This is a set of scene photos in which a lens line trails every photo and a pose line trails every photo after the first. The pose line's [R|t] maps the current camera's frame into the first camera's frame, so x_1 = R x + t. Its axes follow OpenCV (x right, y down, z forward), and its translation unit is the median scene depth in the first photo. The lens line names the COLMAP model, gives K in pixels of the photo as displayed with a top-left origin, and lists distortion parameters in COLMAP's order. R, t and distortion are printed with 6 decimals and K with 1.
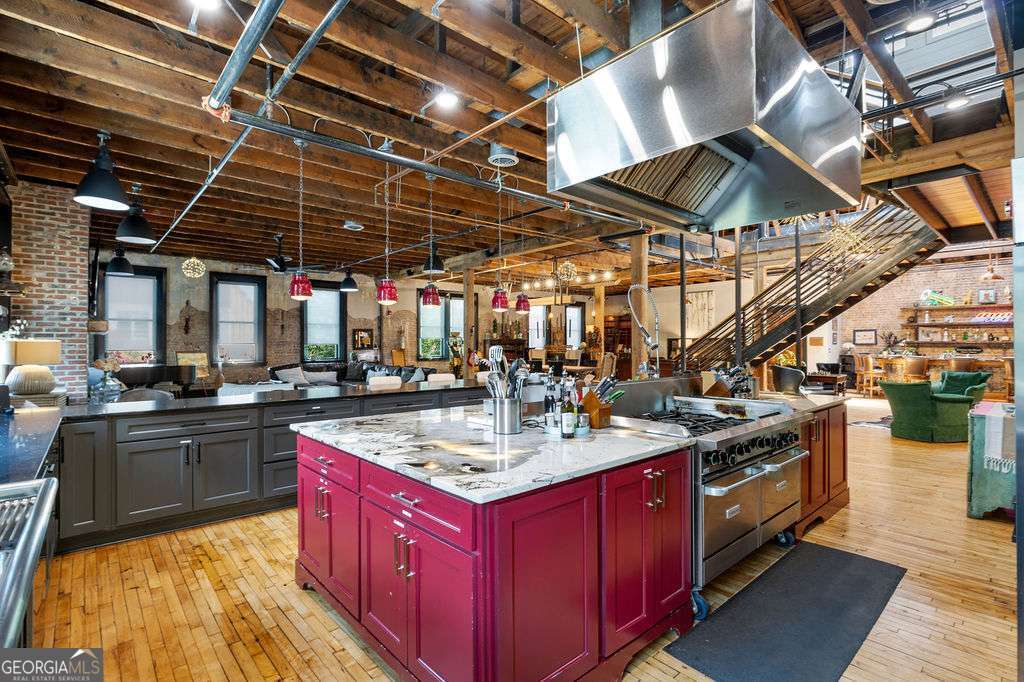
lens RADIAL K [[490.6, 0, 531.6], [0, 490.6, 343.7], [0, 0, 1]] dist [-0.000156, 0.000009]
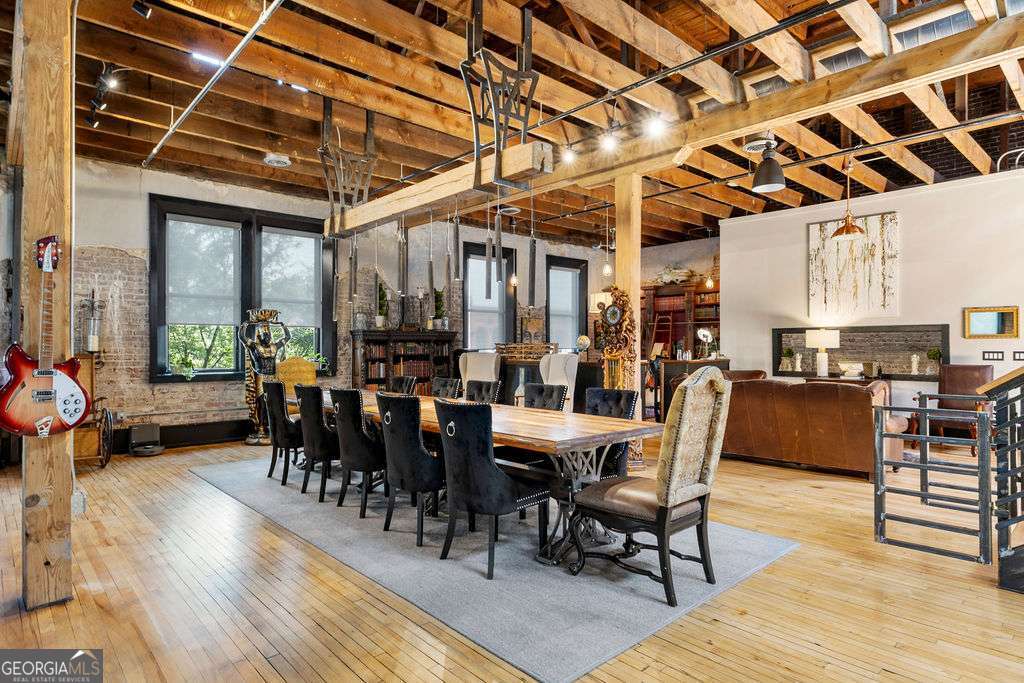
lens RADIAL K [[585.6, 0, 512.0], [0, 585.6, 341.5], [0, 0, 1]] dist [0.007114, -0.001568]
pose [[0.999894, -0.000102, -0.014539, 0.063030], [-0.000042, 0.999951, -0.009857, 0.007976], [0.014539, 0.009857, 0.999846, 0.604213]]
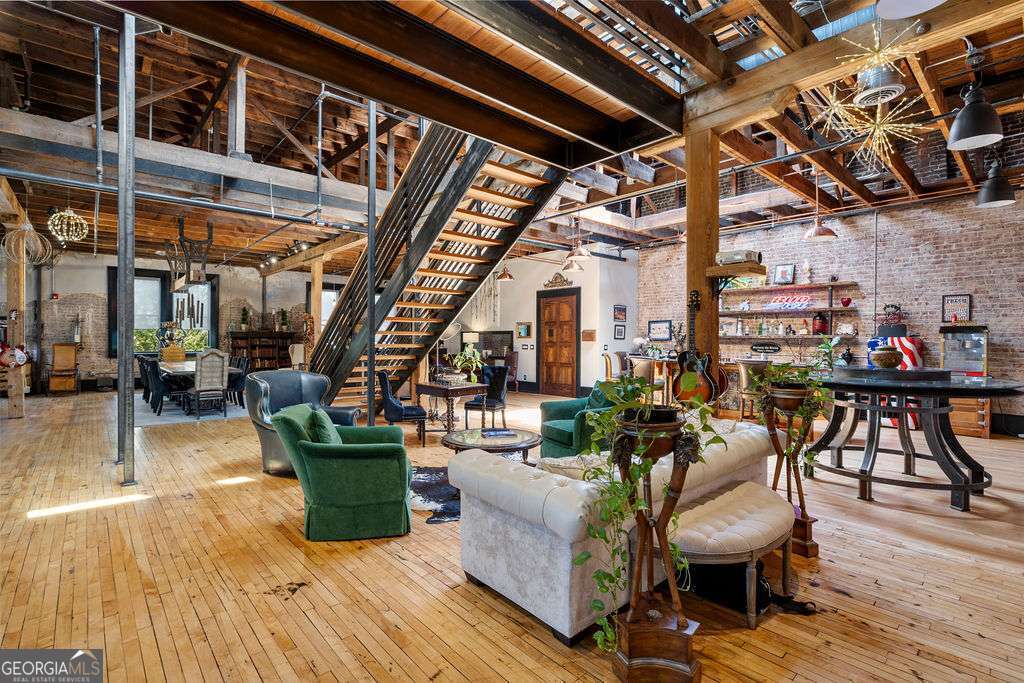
lens RADIAL K [[486.4, 0, 526.0], [0, 486.4, 342.0], [0, 0, 1]] dist [-0.003830, -0.000132]
pose [[0.999896, 0.005561, -0.013317, 0.503061], [-0.005500, 0.999974, 0.004587, 0.002384], [0.013343, -0.004514, 0.999901, 0.248686]]
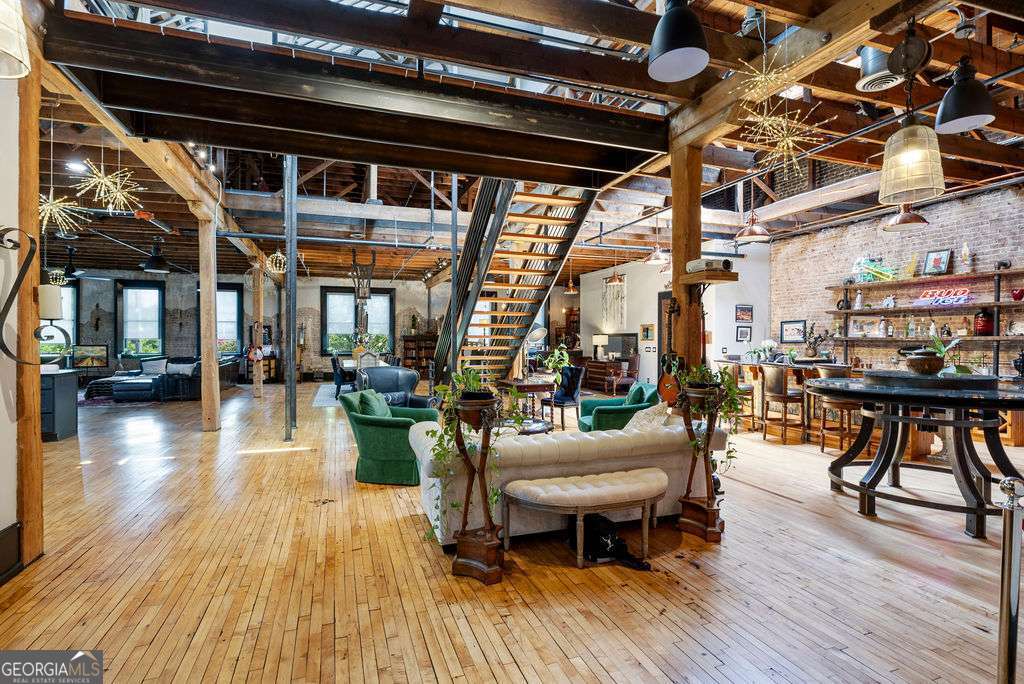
lens RADIAL K [[513.6, 0, 512.0], [0, 513.6, 342.0], [0, 0, 1]] dist [-0.000725, 0.000296]
pose [[0.911512, 0.004772, -0.411246, 0.645533], [-0.003791, 0.999988, 0.003200, 0.000144], [0.411257, -0.001358, 0.911519, 0.195509]]
